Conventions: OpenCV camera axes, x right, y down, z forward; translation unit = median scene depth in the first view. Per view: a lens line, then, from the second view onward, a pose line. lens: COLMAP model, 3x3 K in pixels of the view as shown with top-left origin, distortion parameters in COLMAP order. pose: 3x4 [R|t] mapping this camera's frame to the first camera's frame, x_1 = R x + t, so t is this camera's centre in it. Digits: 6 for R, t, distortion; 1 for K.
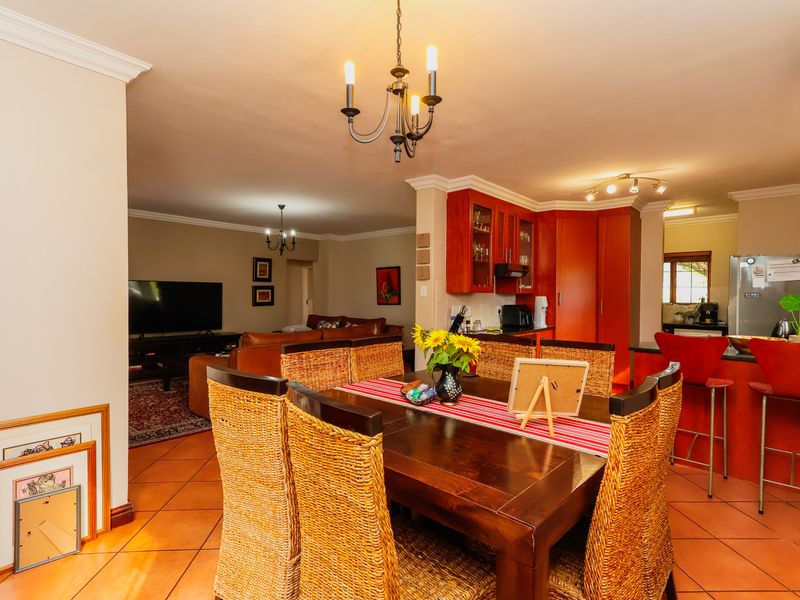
lens RADIAL K [[411.9, 0, 393.0], [0, 411.9, 300.1], [0, 0, 1]] dist [-0.002356, -0.001133]
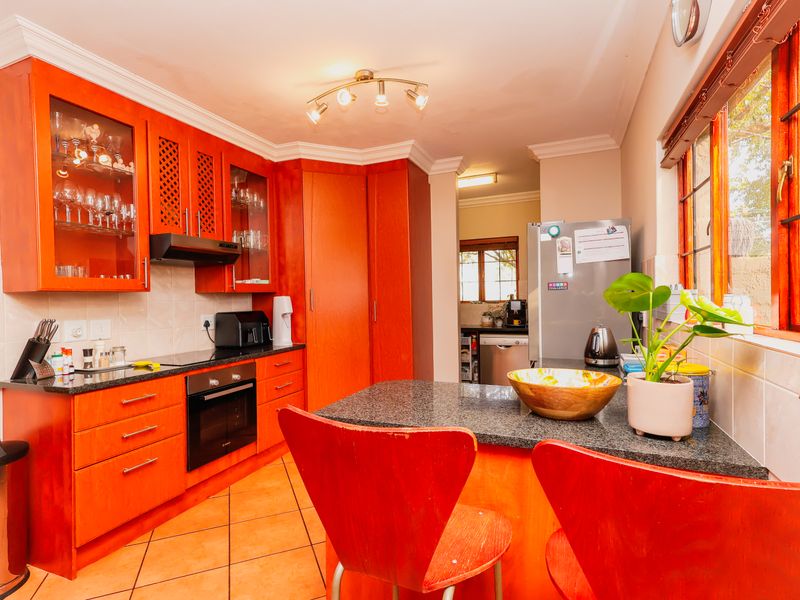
lens RADIAL K [[411.9, 0, 402.3], [0, 411.9, 299.7], [0, 0, 1]] dist [-0.002356, -0.001133]
pose [[0.941012, -0.026626, 0.337324, 0.316326], [0.030278, 0.999526, -0.005569, 0.004515], [-0.337015, 0.015454, 0.941372, 0.353250]]
